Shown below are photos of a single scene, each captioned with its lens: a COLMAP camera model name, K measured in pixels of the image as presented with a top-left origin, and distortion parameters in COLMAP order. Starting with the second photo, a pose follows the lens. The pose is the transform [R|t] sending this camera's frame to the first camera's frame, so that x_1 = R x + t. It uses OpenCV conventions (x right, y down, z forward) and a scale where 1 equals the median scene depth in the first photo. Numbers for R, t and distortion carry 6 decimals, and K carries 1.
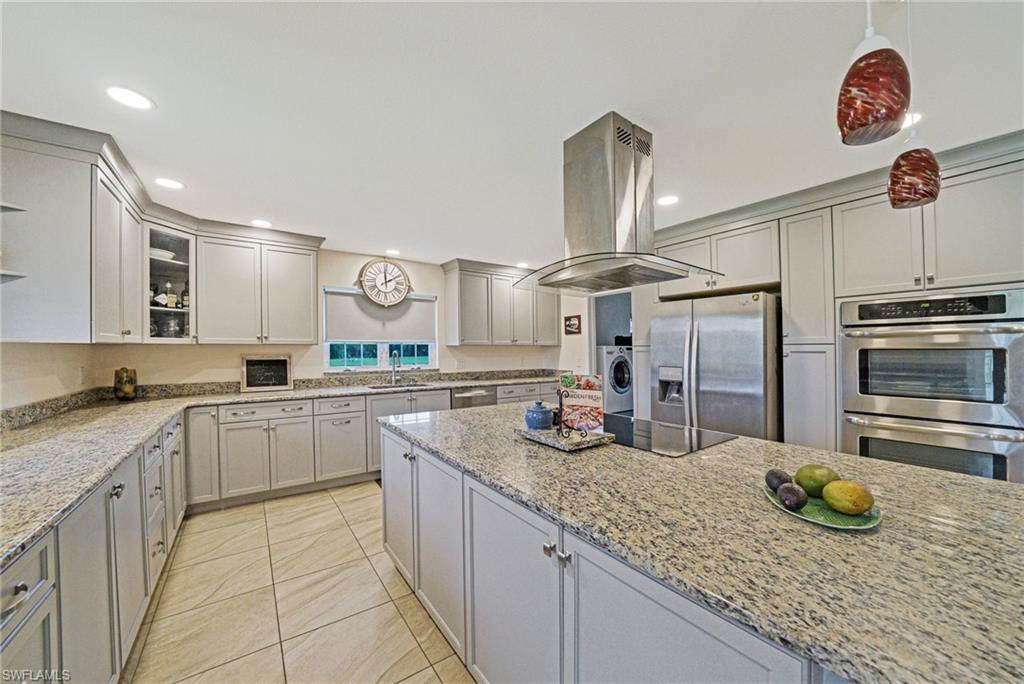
lens RADIAL K [[366.3, 0, 508.4], [0, 366.3, 353.8], [0, 0, 1]] dist [-0.015458, 0.000543]
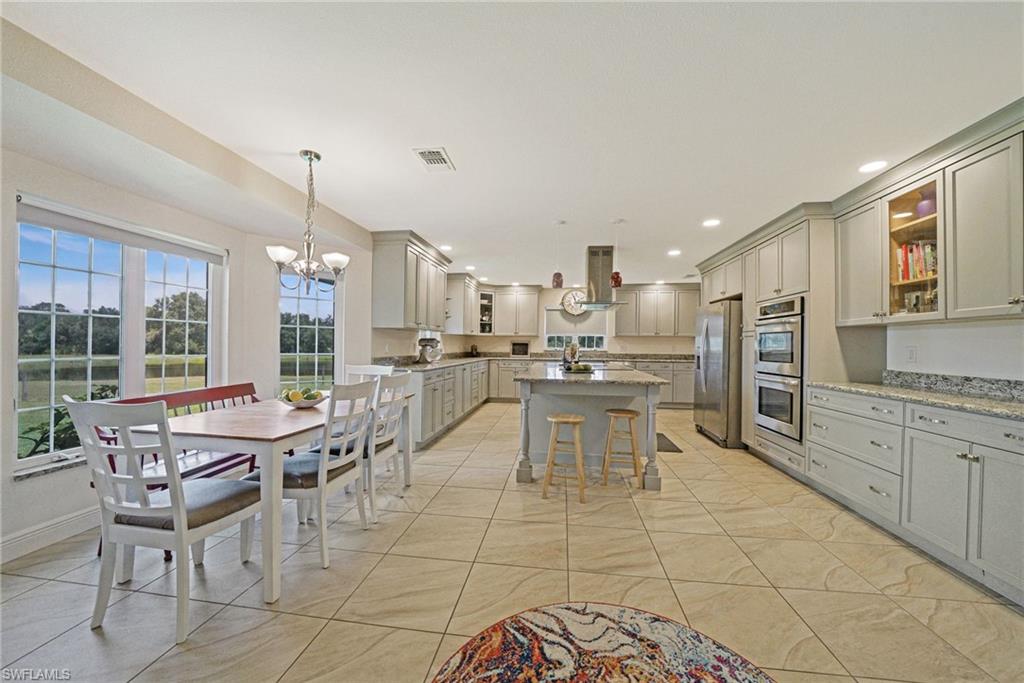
lens RADIAL K [[366.3, 0, 510.8], [0, 366.3, 344.3], [0, 0, 1]] dist [-0.015458, 0.000543]
pose [[0.727764, 0.006441, -0.685797, 0.800197], [-0.019898, 0.999733, -0.011727, 0.050650], [0.685538, 0.022180, 0.727698, -0.633425]]
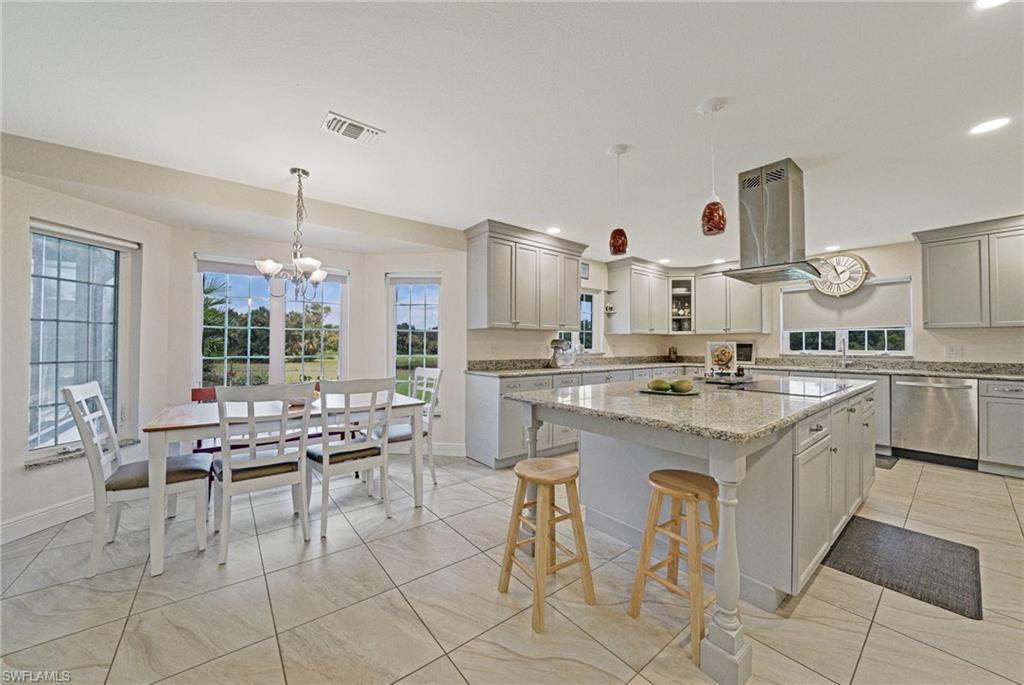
lens RADIAL K [[366.3, 0, 516.7], [0, 366.3, 338.2], [0, 0, 1]] dist [-0.015458, 0.000543]
pose [[0.056709, -0.019271, -0.998205, 0.813755], [-0.018208, 0.999627, -0.020333, 0.040982], [0.998225, 0.019329, 0.056337, -0.017561]]
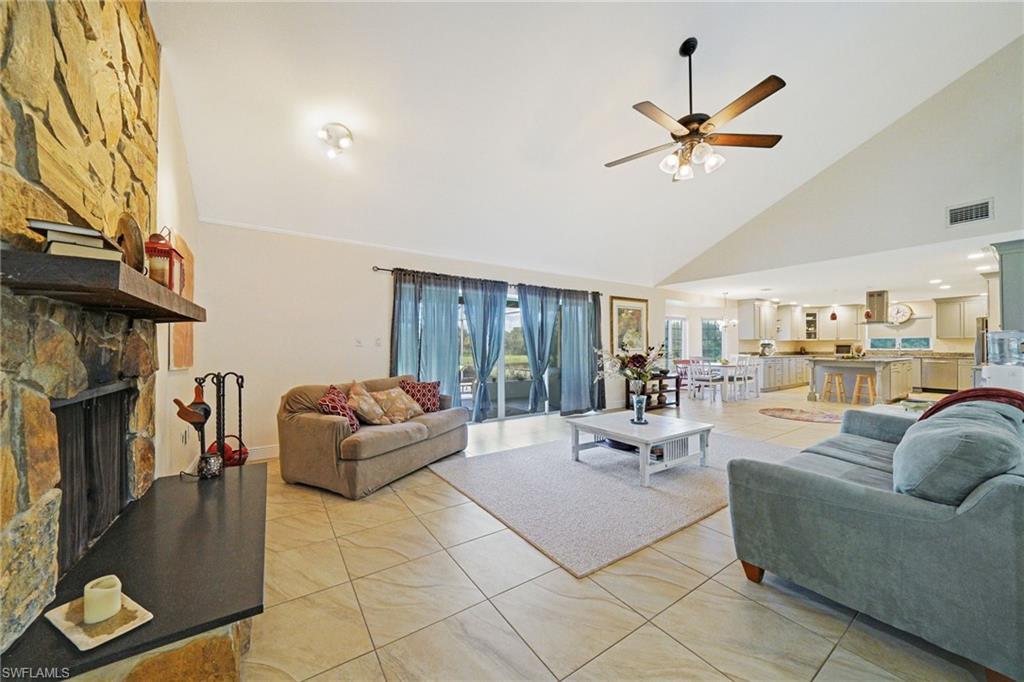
lens RADIAL K [[366.3, 0, 509.8], [0, 366.3, 344.9], [0, 0, 1]] dist [-0.015458, 0.000543]
pose [[-0.024648, -0.006667, -0.999674, 2.465787], [-0.013978, 0.999882, -0.006324, 0.073502], [0.999598, 0.013818, -0.024738, -1.743461]]
